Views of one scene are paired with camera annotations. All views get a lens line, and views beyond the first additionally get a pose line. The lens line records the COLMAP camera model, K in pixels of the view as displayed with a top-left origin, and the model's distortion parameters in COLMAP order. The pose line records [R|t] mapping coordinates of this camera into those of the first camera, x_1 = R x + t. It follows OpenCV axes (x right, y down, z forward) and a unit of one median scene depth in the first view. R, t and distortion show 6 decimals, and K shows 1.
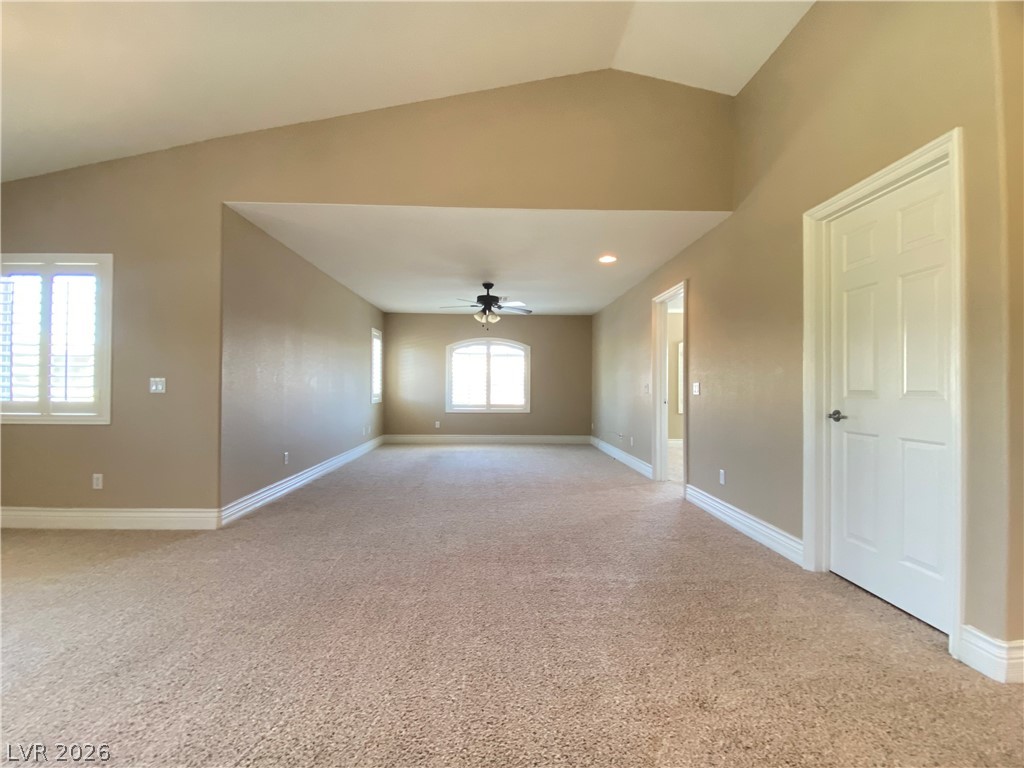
lens RADIAL K [[439.3, 0, 510.5], [0, 439.3, 393.2], [0, 0, 1]] dist [-0.003883, -0.000769]
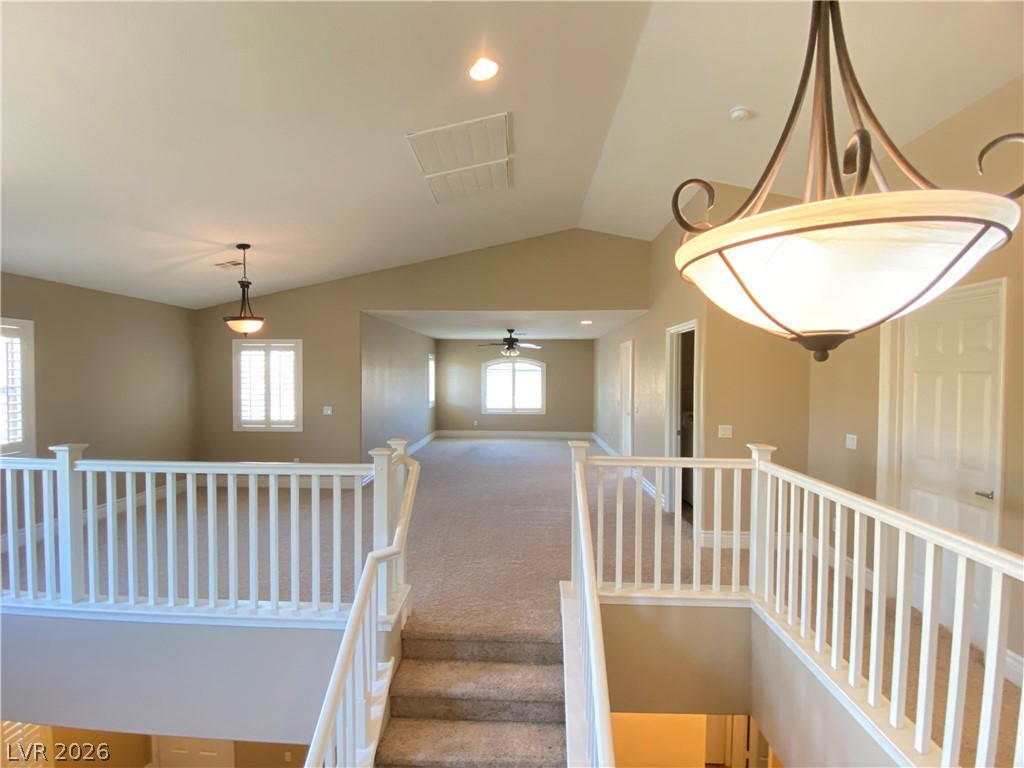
lens RADIAL K [[439.3, 0, 515.1], [0, 439.3, 385.8], [0, 0, 1]] dist [-0.003883, -0.000769]
pose [[0.997651, -0.001134, -0.068494, 0.048710], [0.002100, 0.999899, 0.014041, -0.065677], [0.068472, -0.014152, 0.997553, -0.349949]]
